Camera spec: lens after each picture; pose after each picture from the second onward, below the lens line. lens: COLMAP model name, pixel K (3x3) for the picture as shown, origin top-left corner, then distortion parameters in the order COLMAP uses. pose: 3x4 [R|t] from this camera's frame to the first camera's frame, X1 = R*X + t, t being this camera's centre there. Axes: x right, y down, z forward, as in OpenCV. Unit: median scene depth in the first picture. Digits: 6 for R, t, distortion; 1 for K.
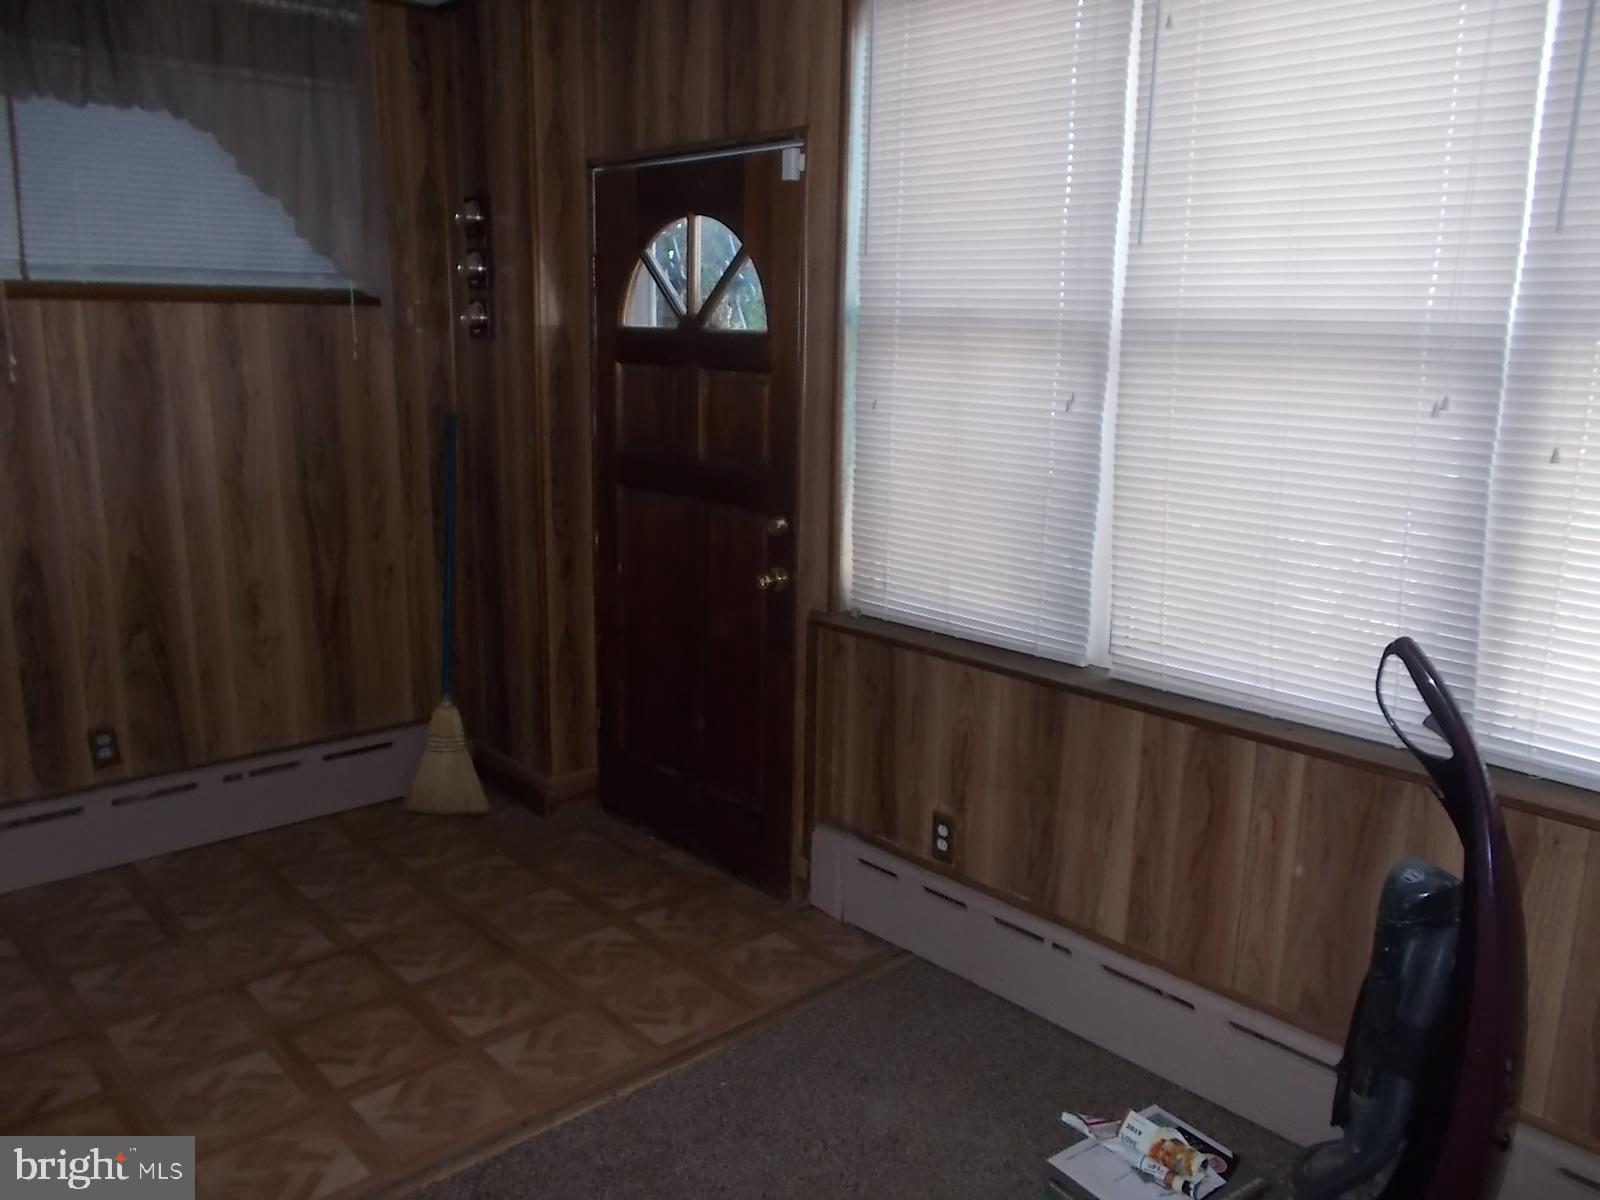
lens RADIAL K [[1302.0, 0, 800.0], [0, 1302.0, 600.0], [0, 0, 1]] dist [0.029520, -0.008448]
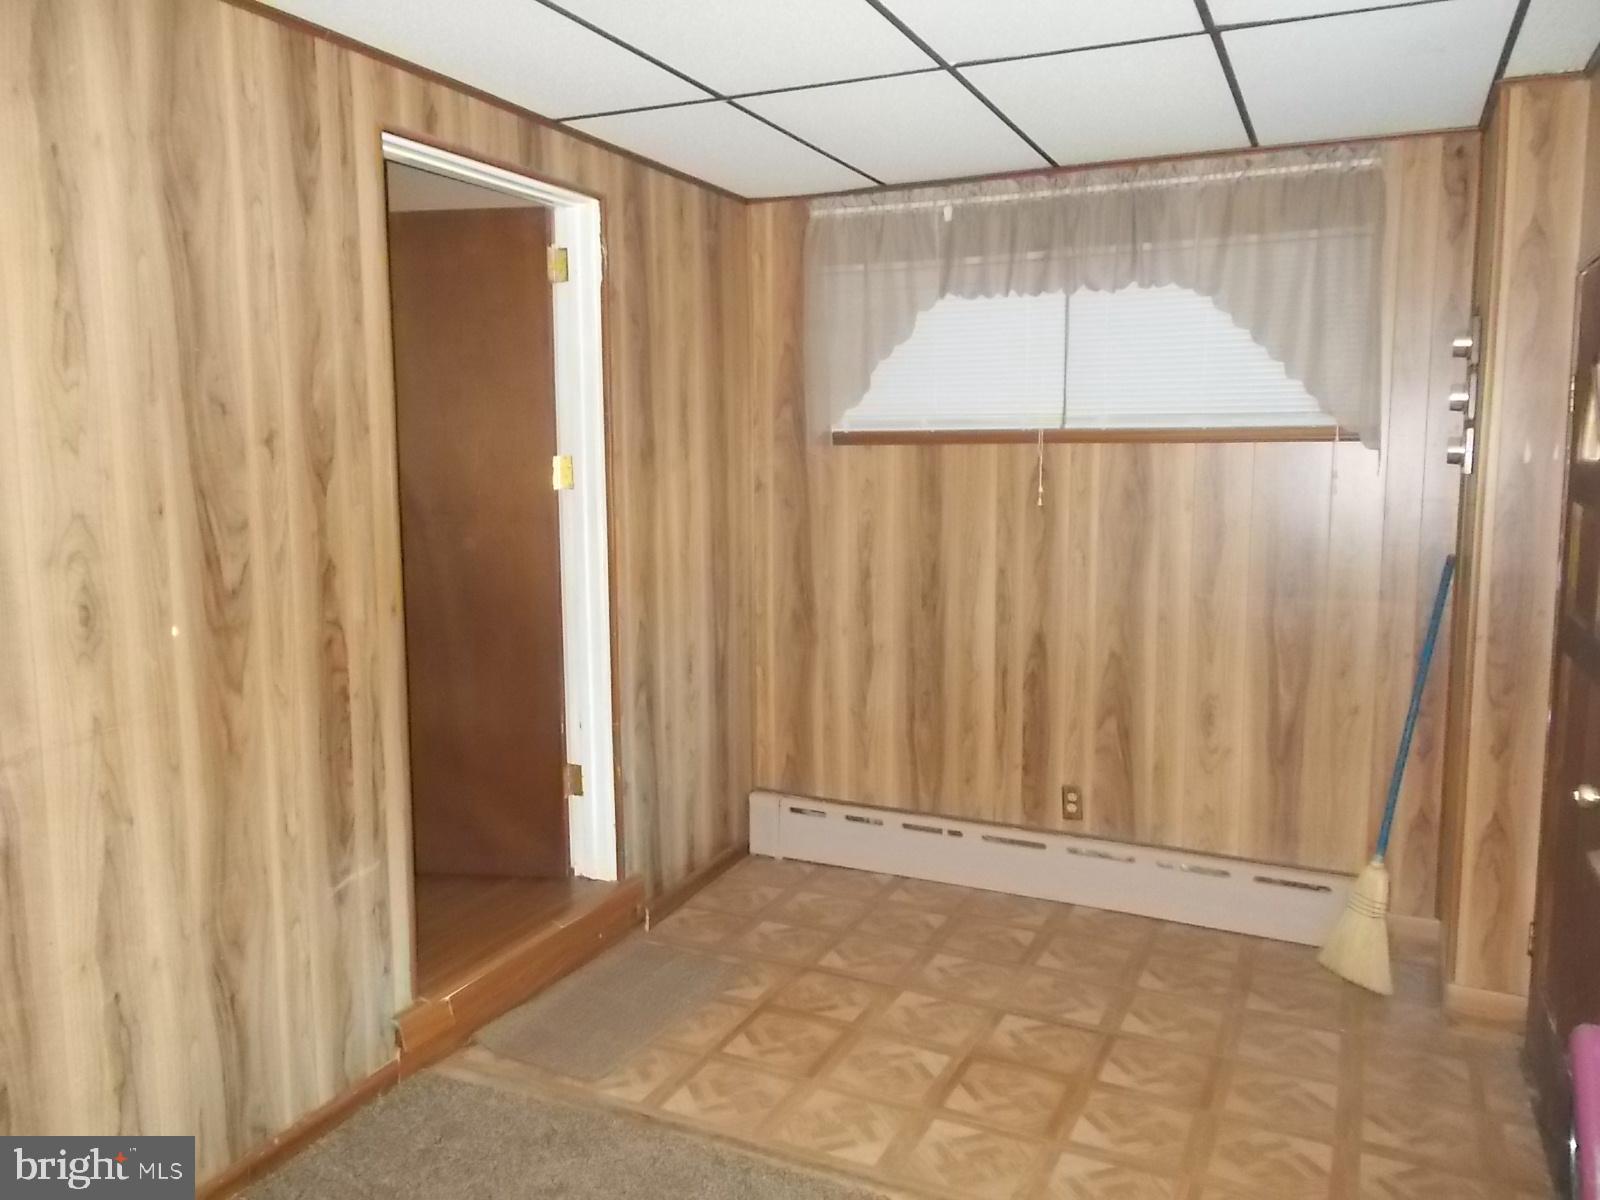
lens RADIAL K [[1302.0, 0, 800.0], [0, 1302.0, 600.0], [0, 0, 1]] dist [0.029520, -0.008448]
pose [[0.351619, 0.097979, -0.931002, 0.498600], [-0.193375, 0.980661, 0.030172, -0.061390], [0.915953, 0.169423, 0.363765, 0.300036]]
